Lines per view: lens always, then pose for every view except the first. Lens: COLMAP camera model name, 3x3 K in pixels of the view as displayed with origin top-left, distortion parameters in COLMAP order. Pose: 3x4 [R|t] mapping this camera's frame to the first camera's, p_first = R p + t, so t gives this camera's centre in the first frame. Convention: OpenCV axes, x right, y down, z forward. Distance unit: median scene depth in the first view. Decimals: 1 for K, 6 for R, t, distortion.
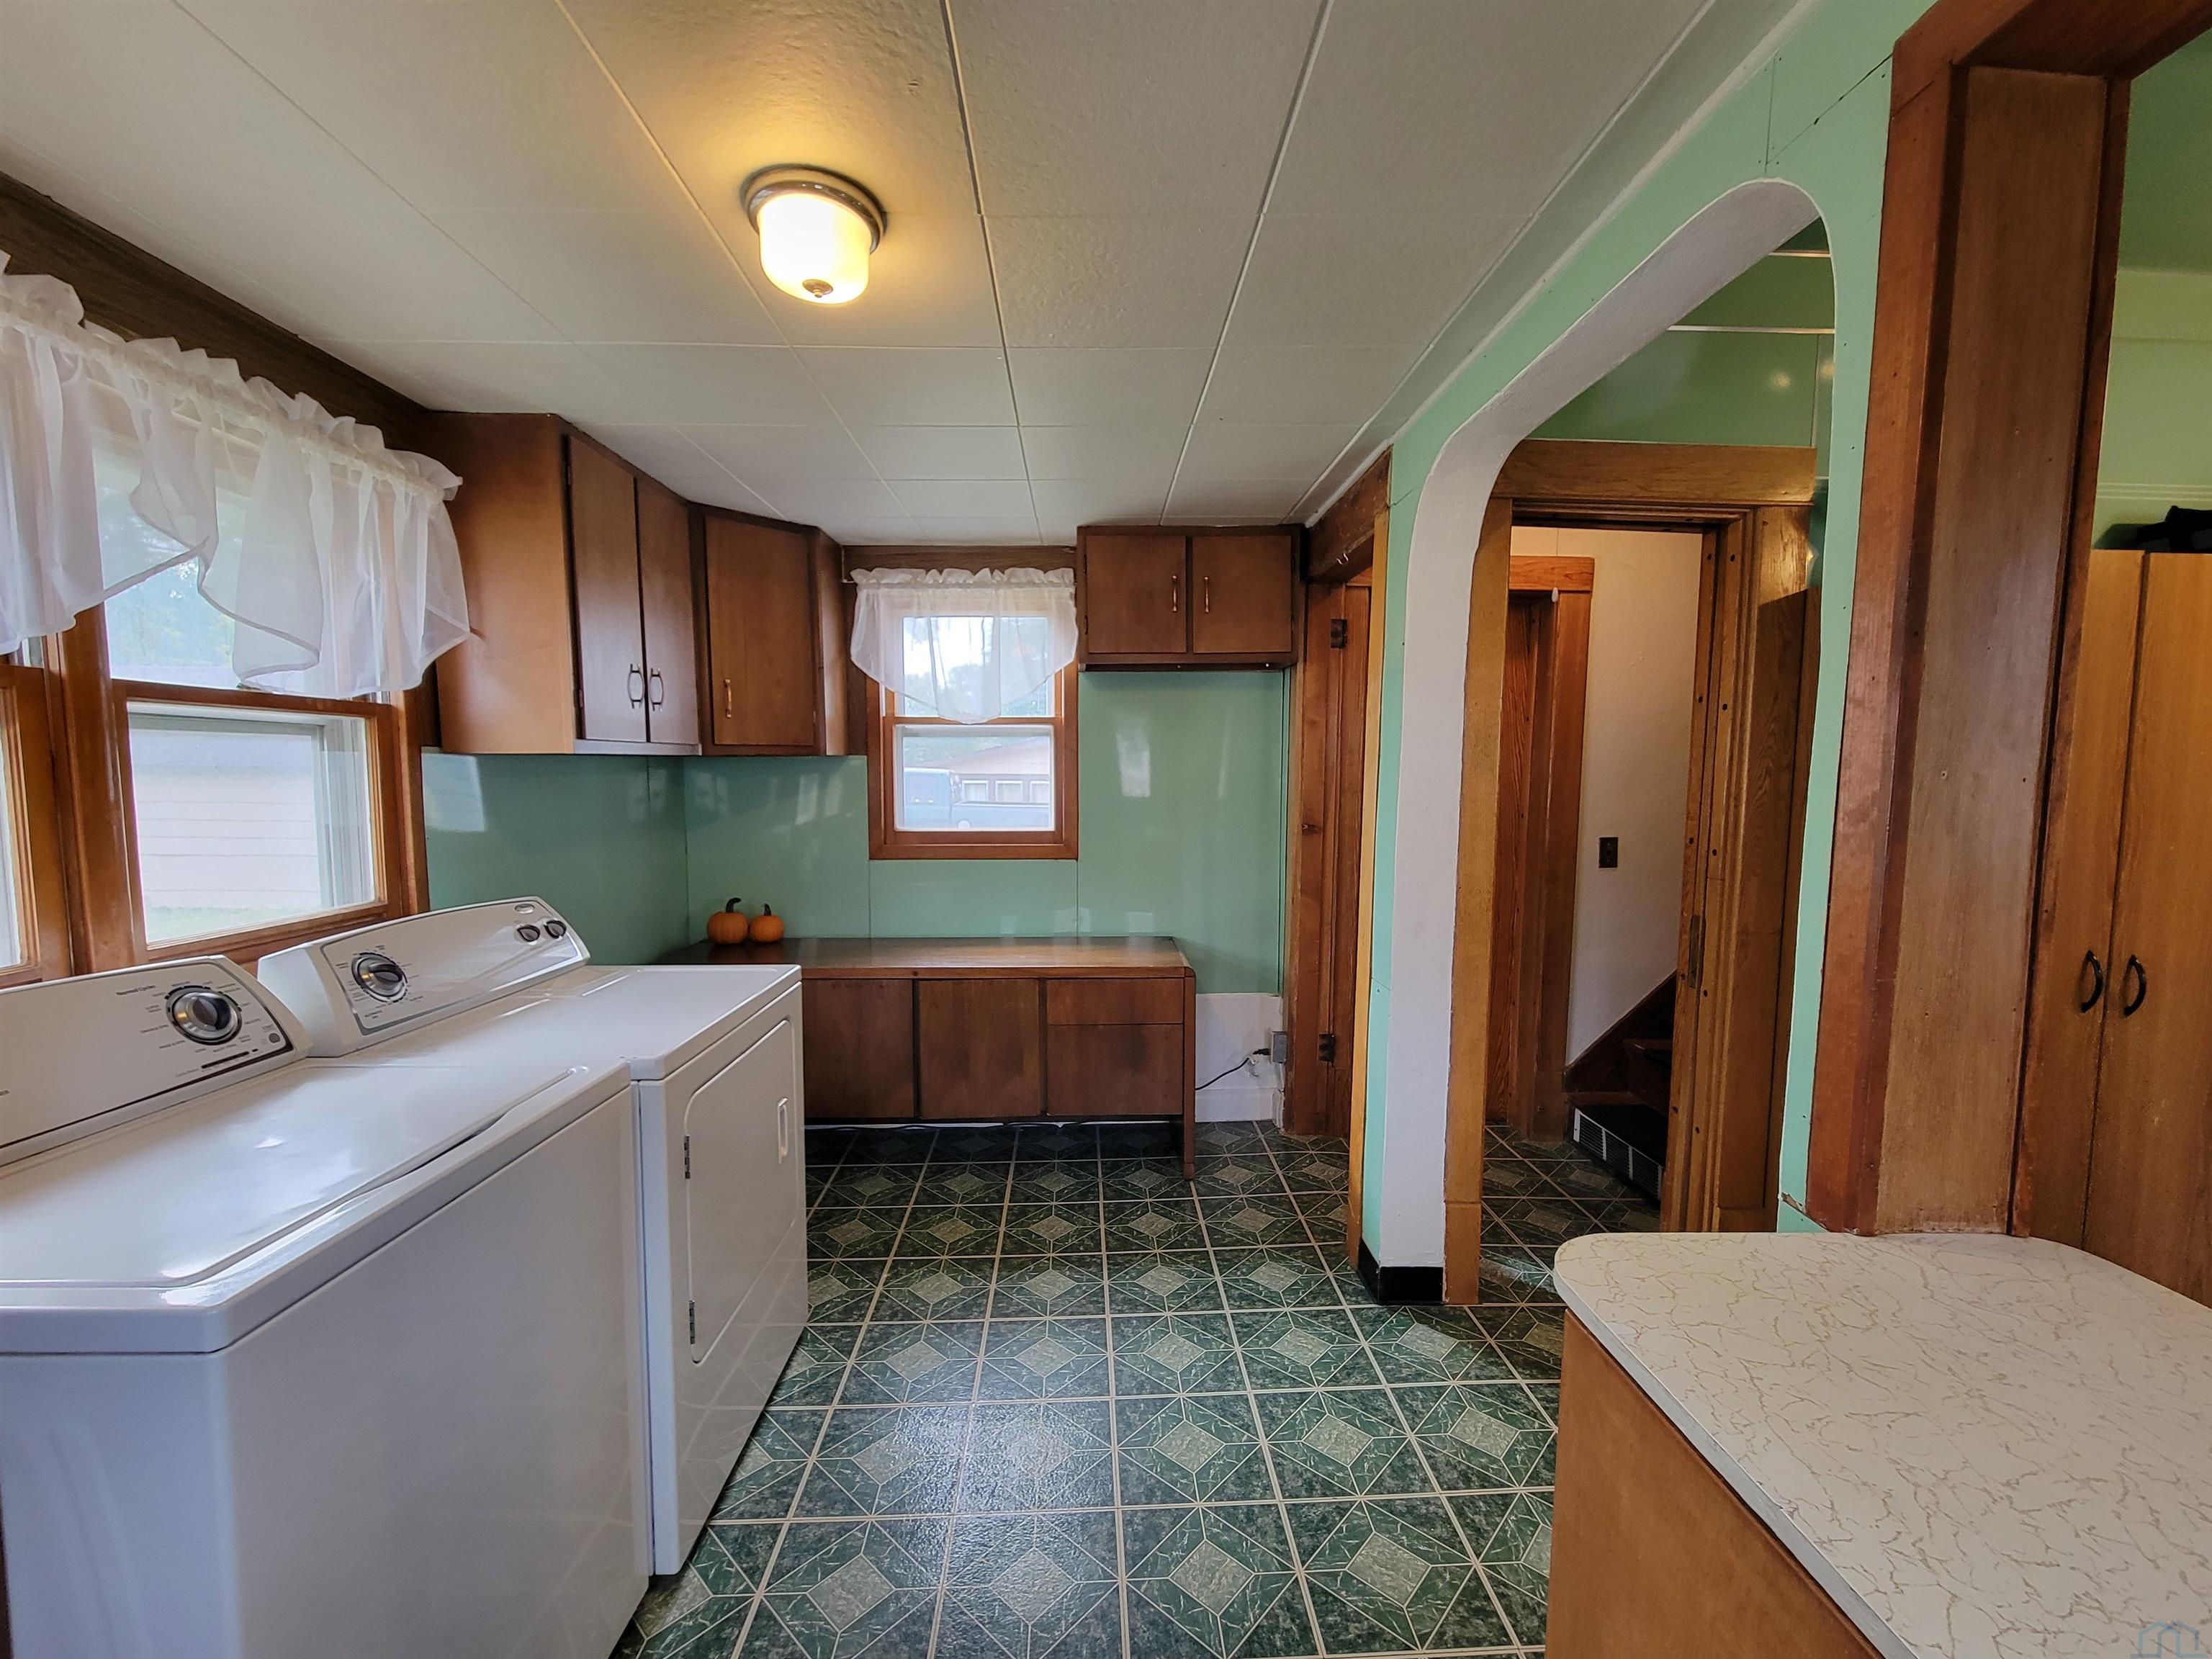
lens RADIAL K [[901.4, 0, 1109.0], [0, 901.4, 844.6], [0, 0, 1]] dist [0.002890, -0.003340]
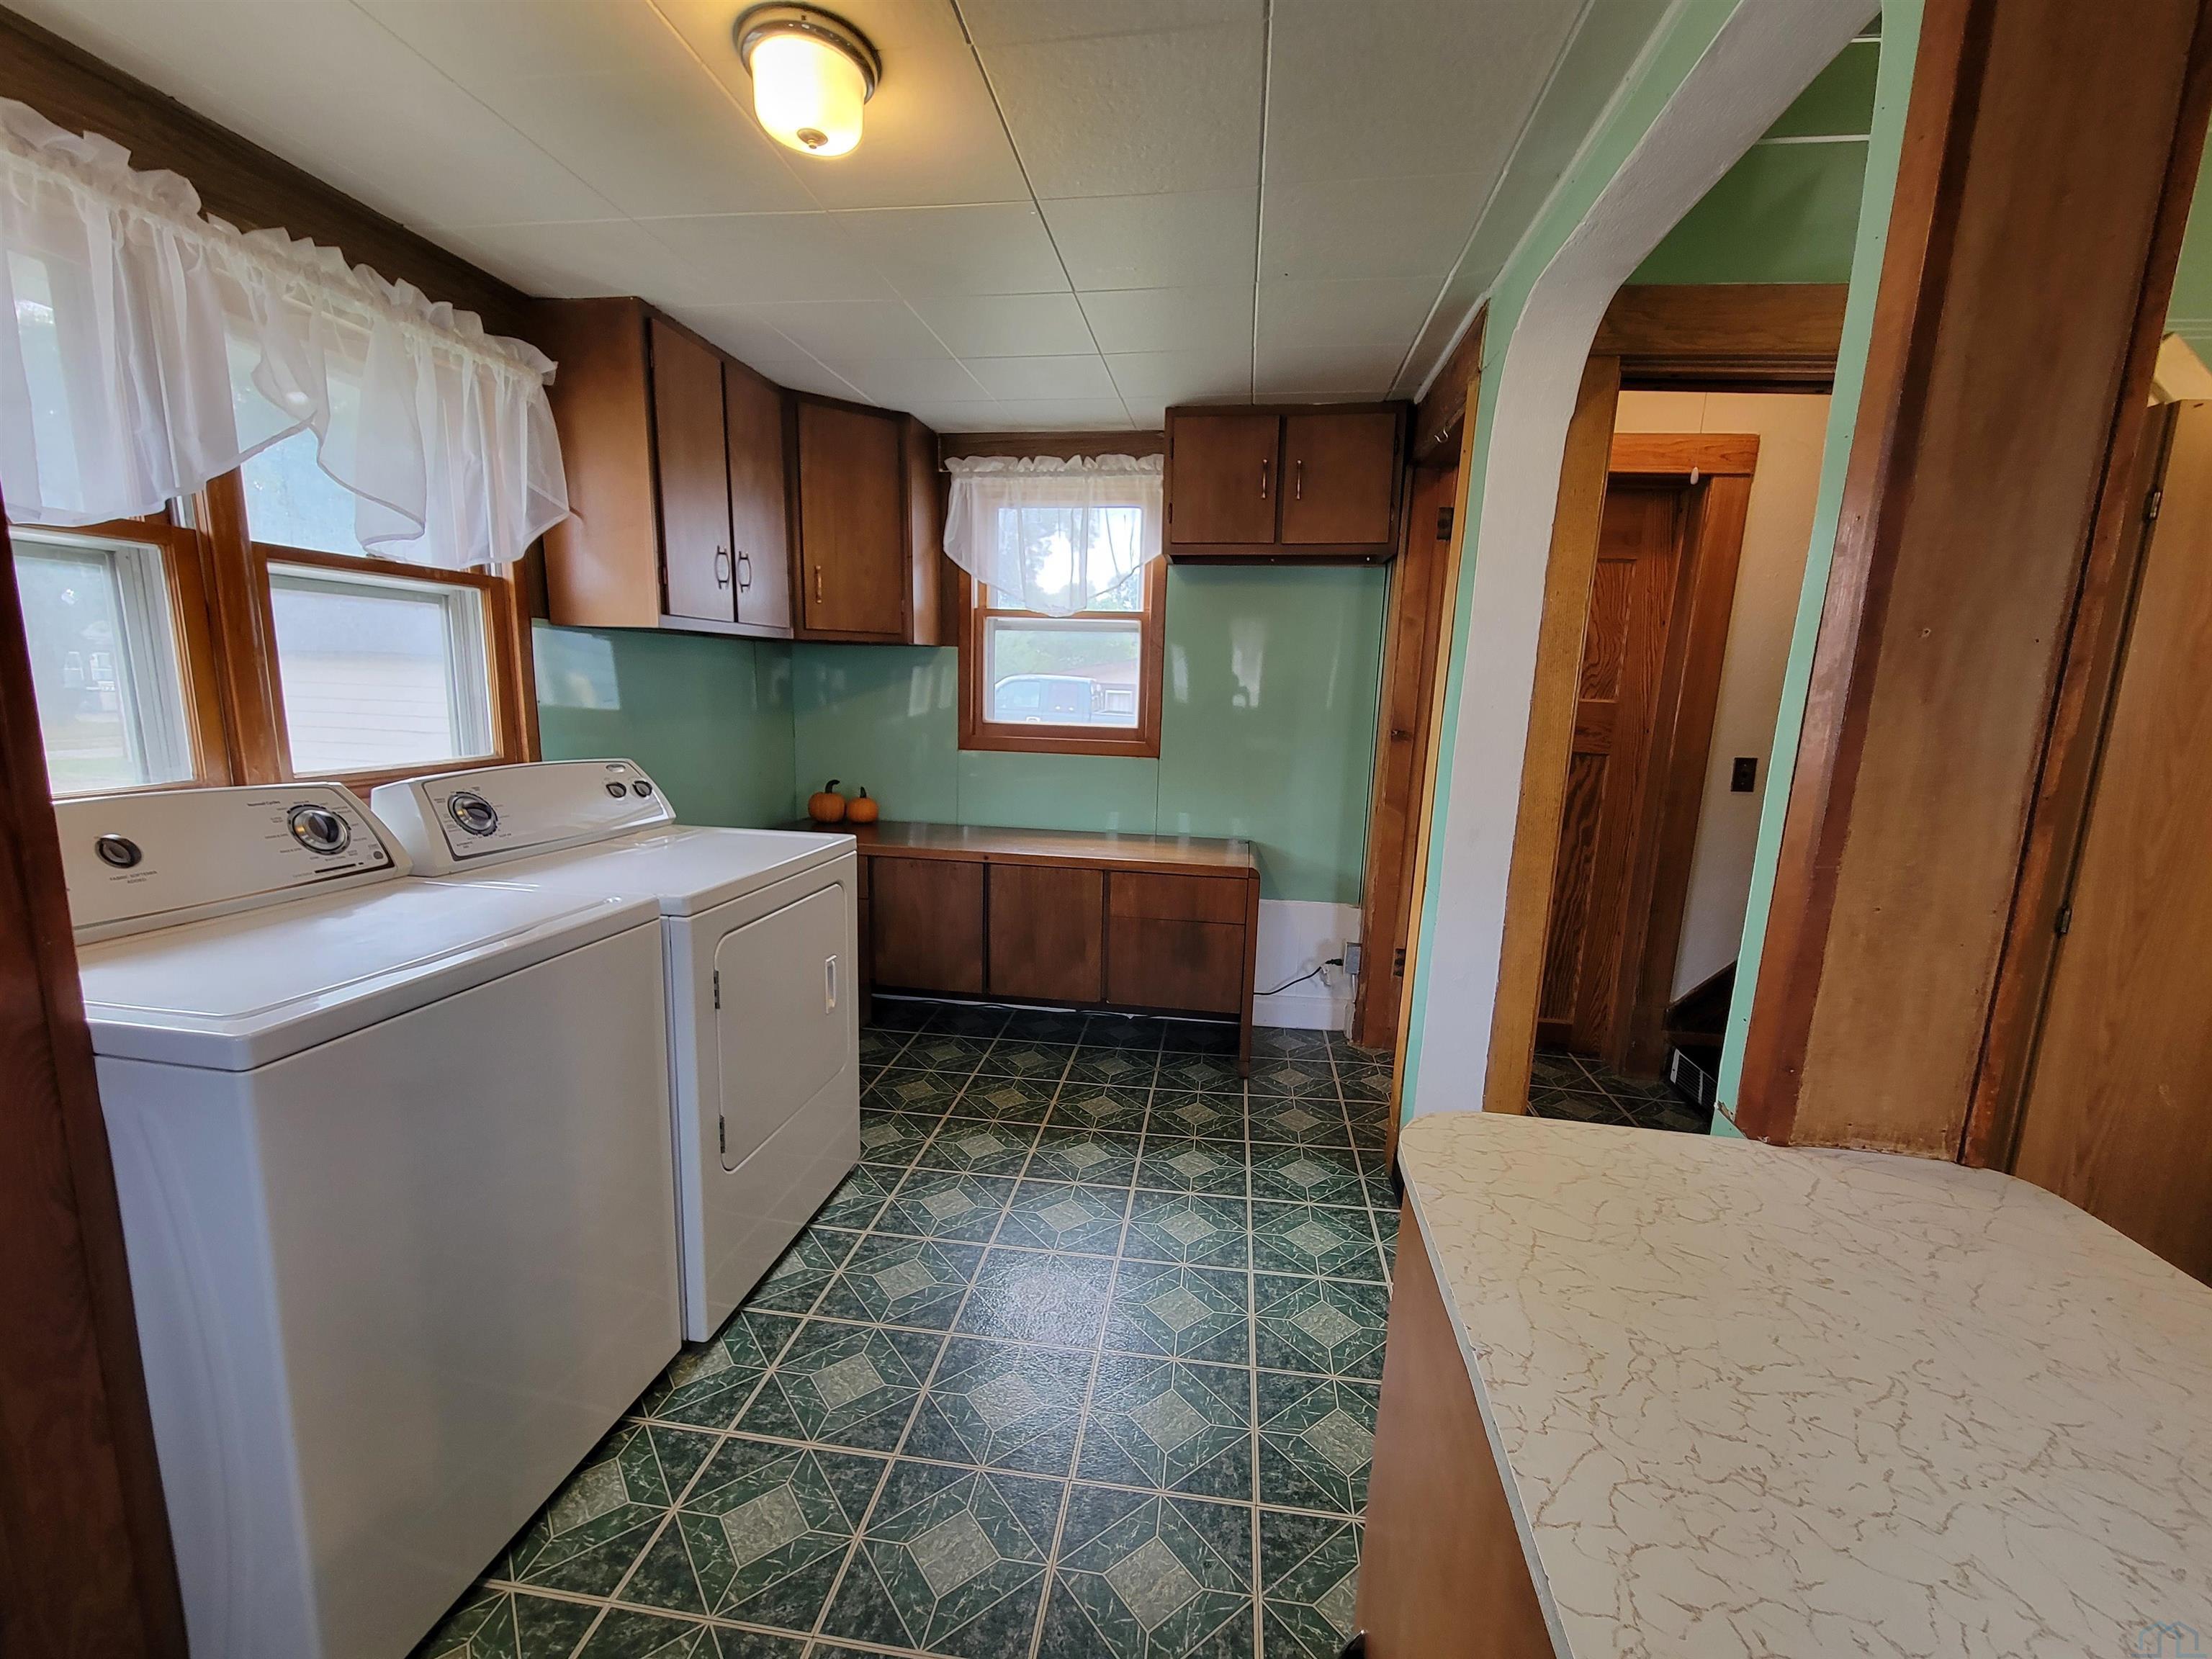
lens RADIAL K [[901.4, 0, 1105.0], [0, 901.4, 842.7], [0, 0, 1]] dist [0.002890, -0.003340]
pose [[0.984886, 0.058430, -0.163053, 0.130065], [-0.043279, 0.994539, 0.094972, 0.030916], [0.167711, -0.086480, 0.982036, 0.005508]]
